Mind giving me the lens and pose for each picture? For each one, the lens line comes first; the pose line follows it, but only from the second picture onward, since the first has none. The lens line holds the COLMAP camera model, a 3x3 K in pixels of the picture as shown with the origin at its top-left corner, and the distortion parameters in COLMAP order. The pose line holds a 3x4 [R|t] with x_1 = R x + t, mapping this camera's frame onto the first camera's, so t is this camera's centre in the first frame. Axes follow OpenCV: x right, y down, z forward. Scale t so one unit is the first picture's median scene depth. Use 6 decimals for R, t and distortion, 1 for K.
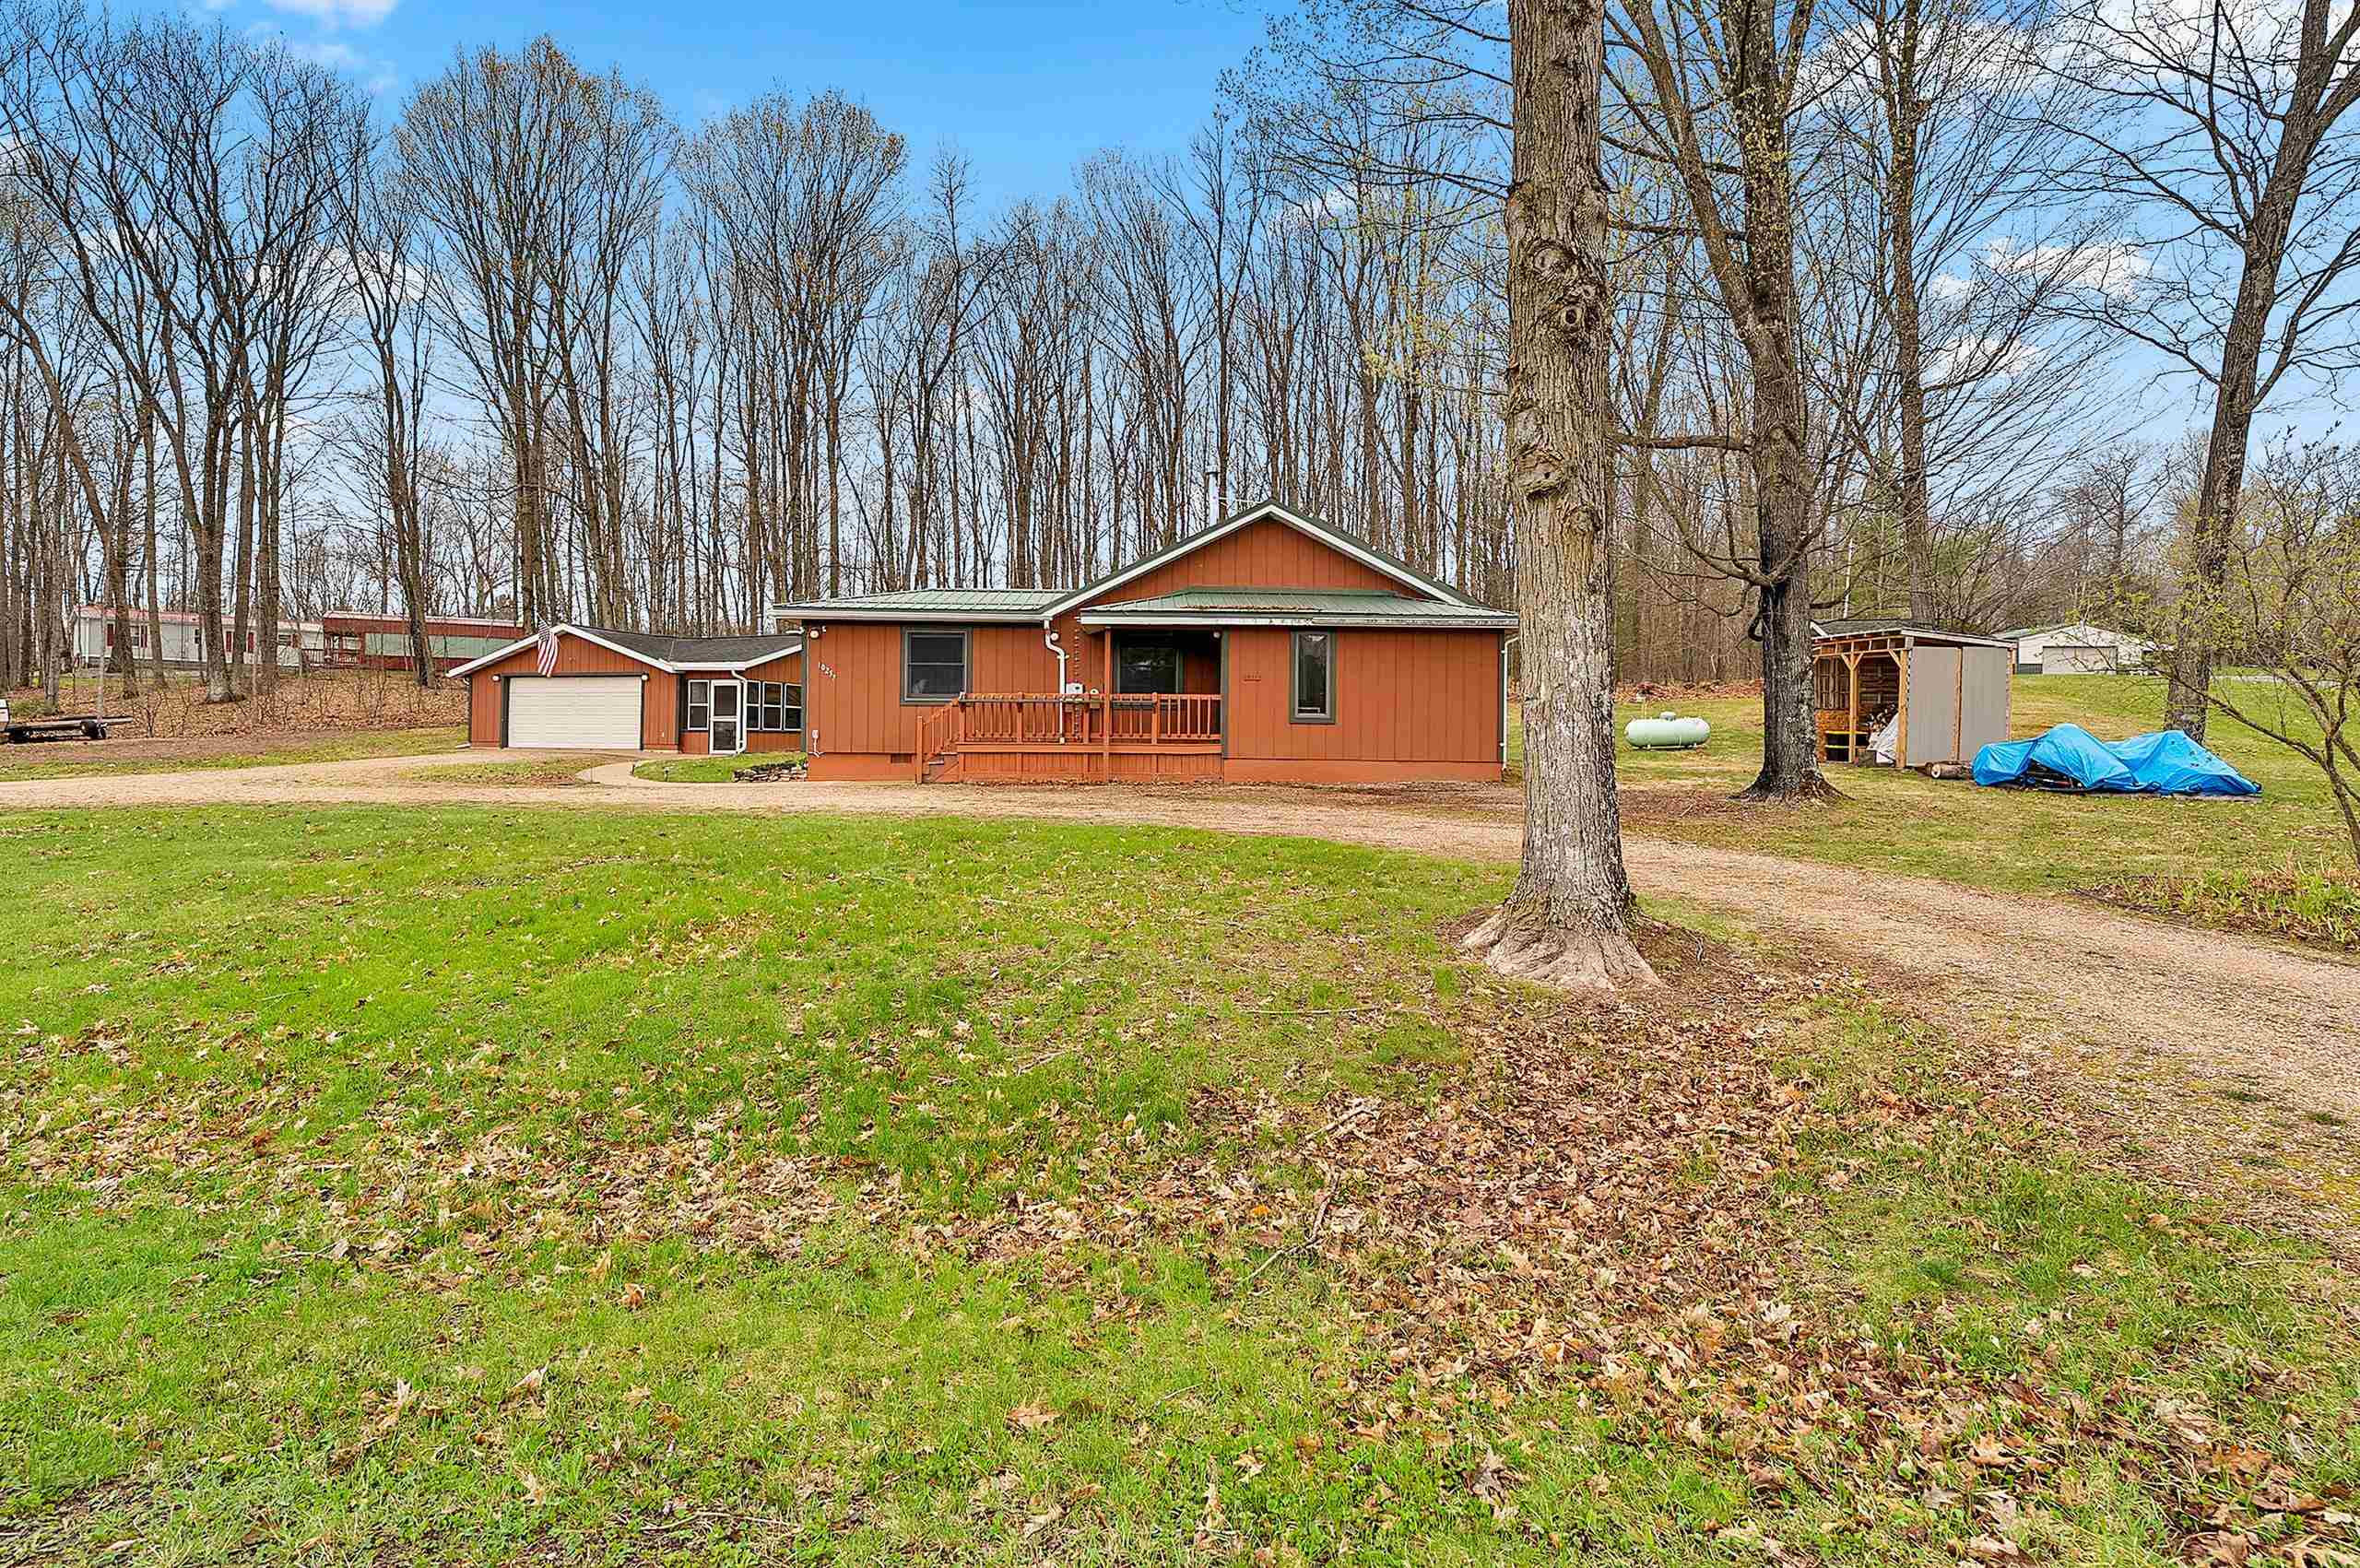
lens RADIAL K [[1085.0, 0, 1169.6], [0, 1085.0, 728.6], [0, 0, 1]] dist [0.001230, -0.000573]
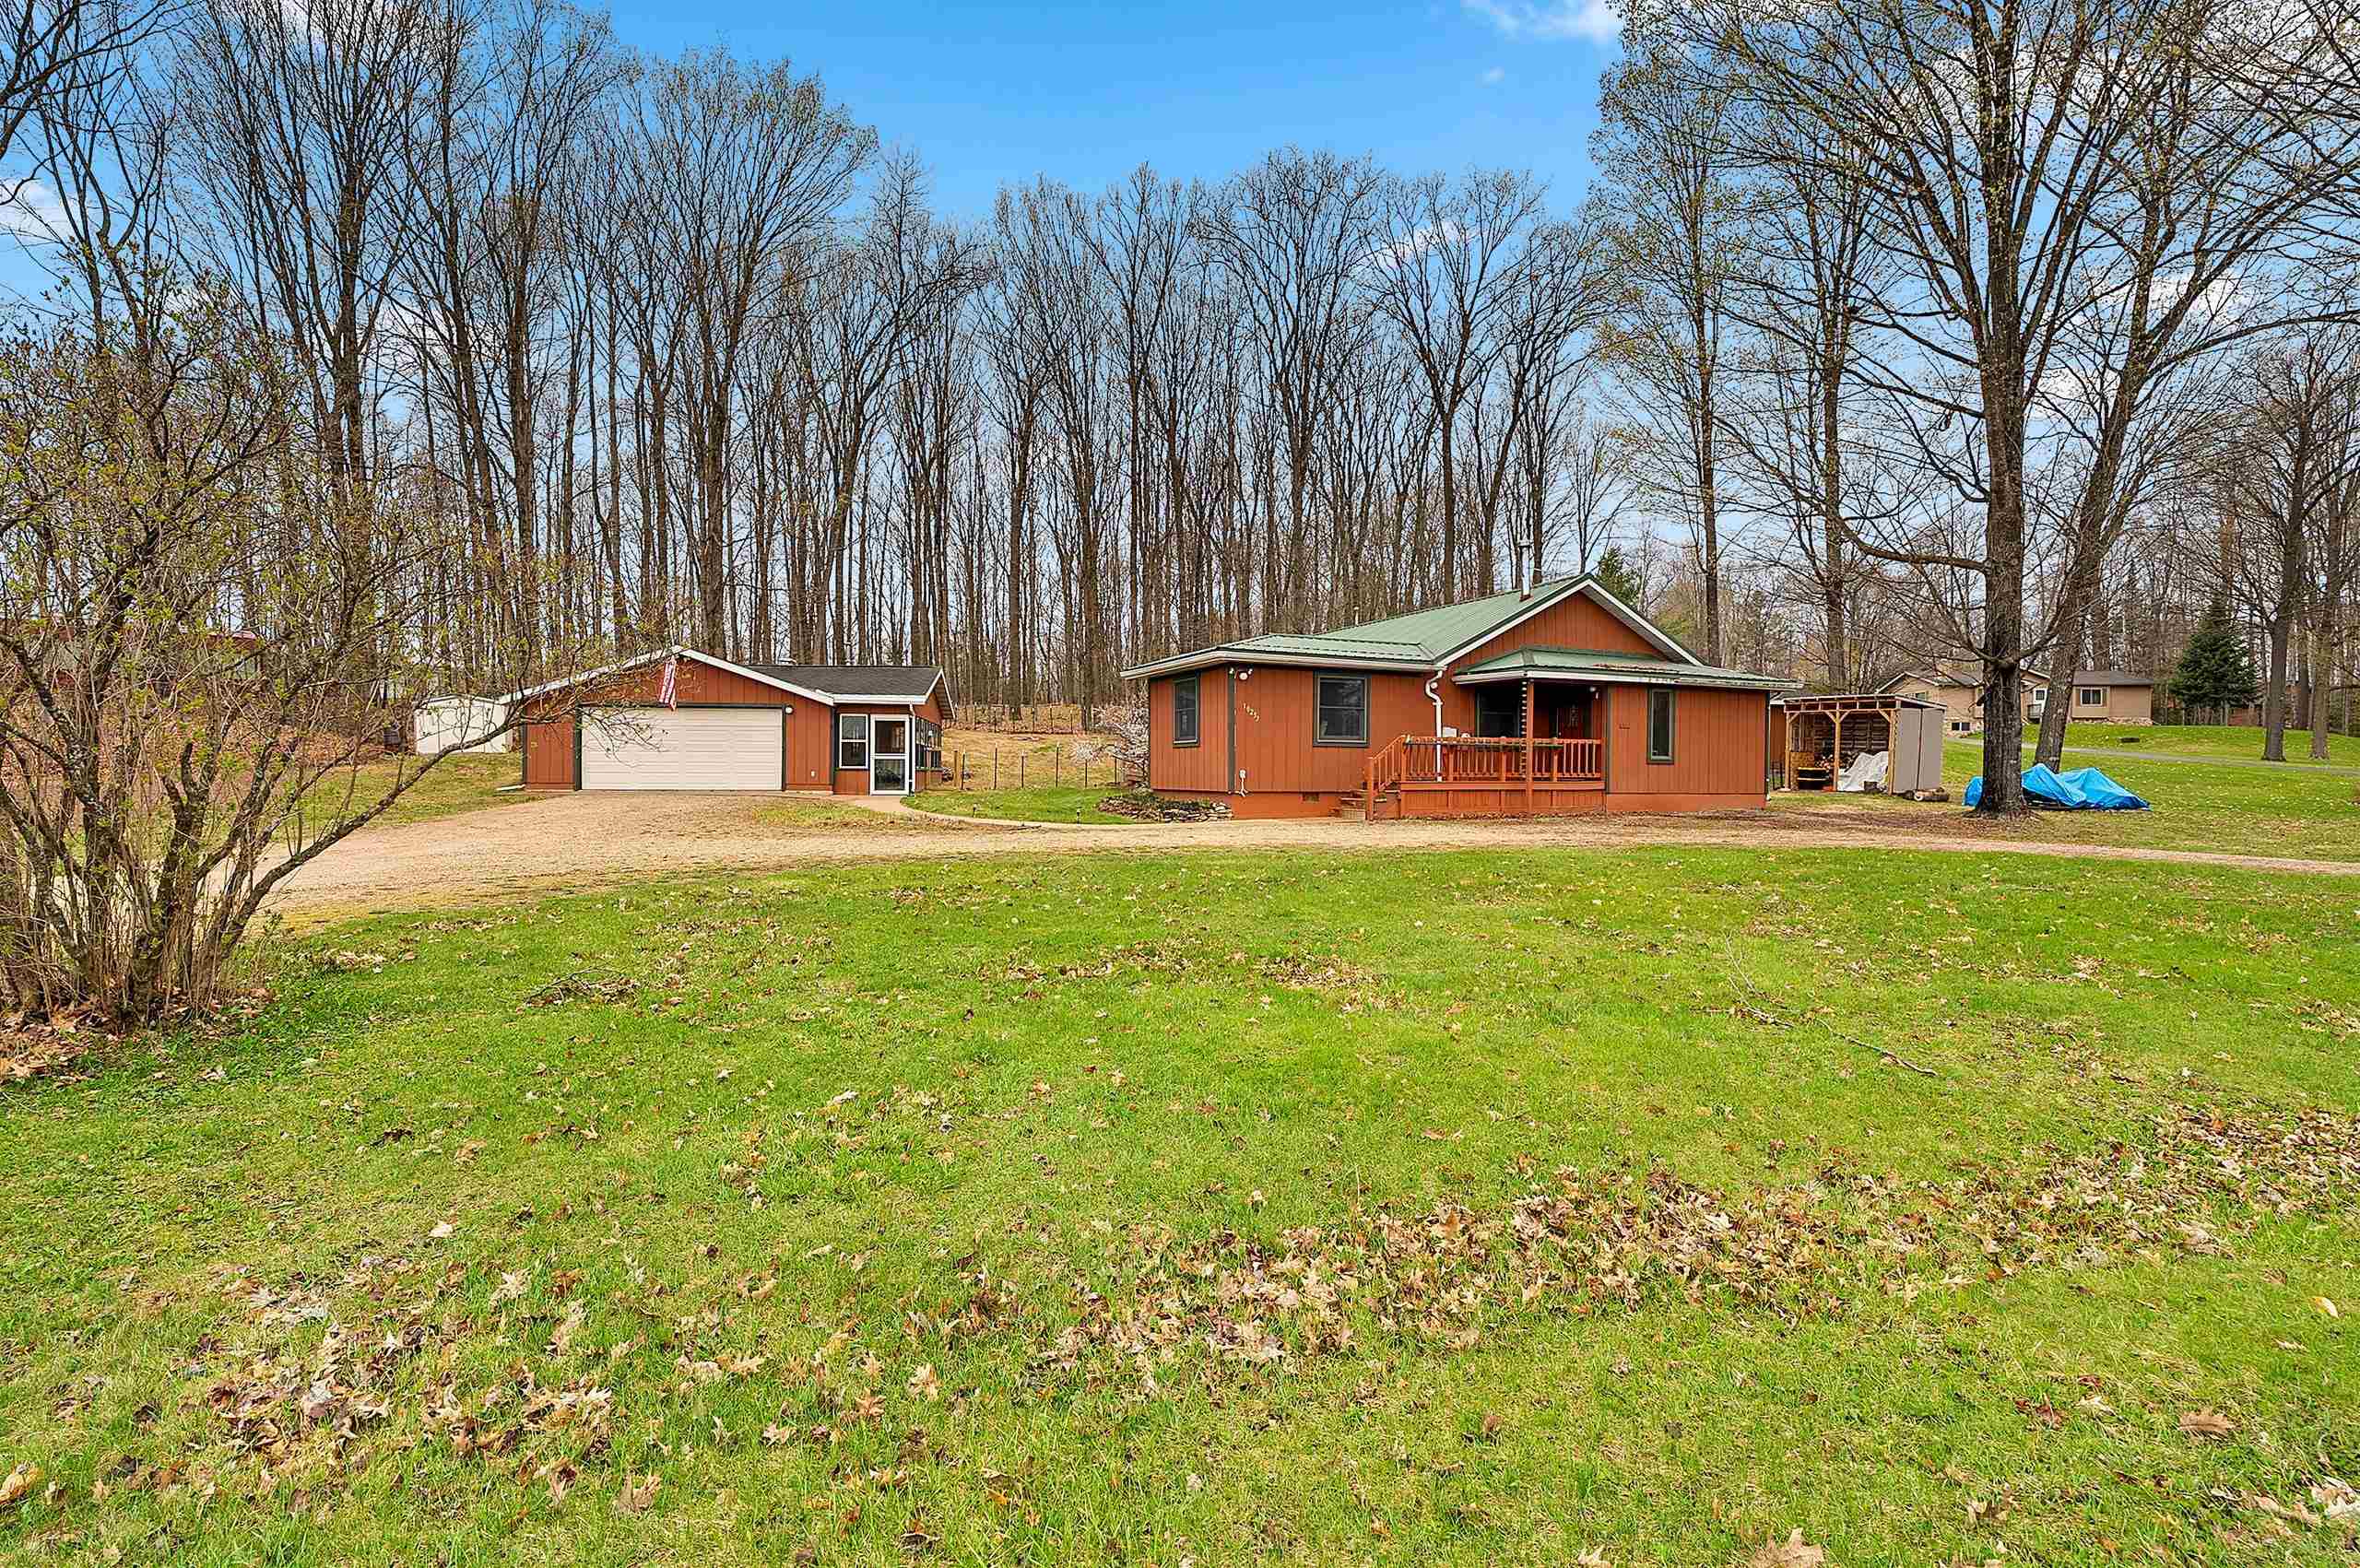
lens RADIAL K [[1066.8, 0, 1180.0], [0, 1066.8, 784.0], [0, 0, 1]] dist [-0.001979, 0.000177]
pose [[0.925359, -0.007738, 0.379014, -0.757776], [-0.000049, 0.999789, 0.020530, -0.006008], [-0.379093, -0.019016, 0.925163, 0.087293]]
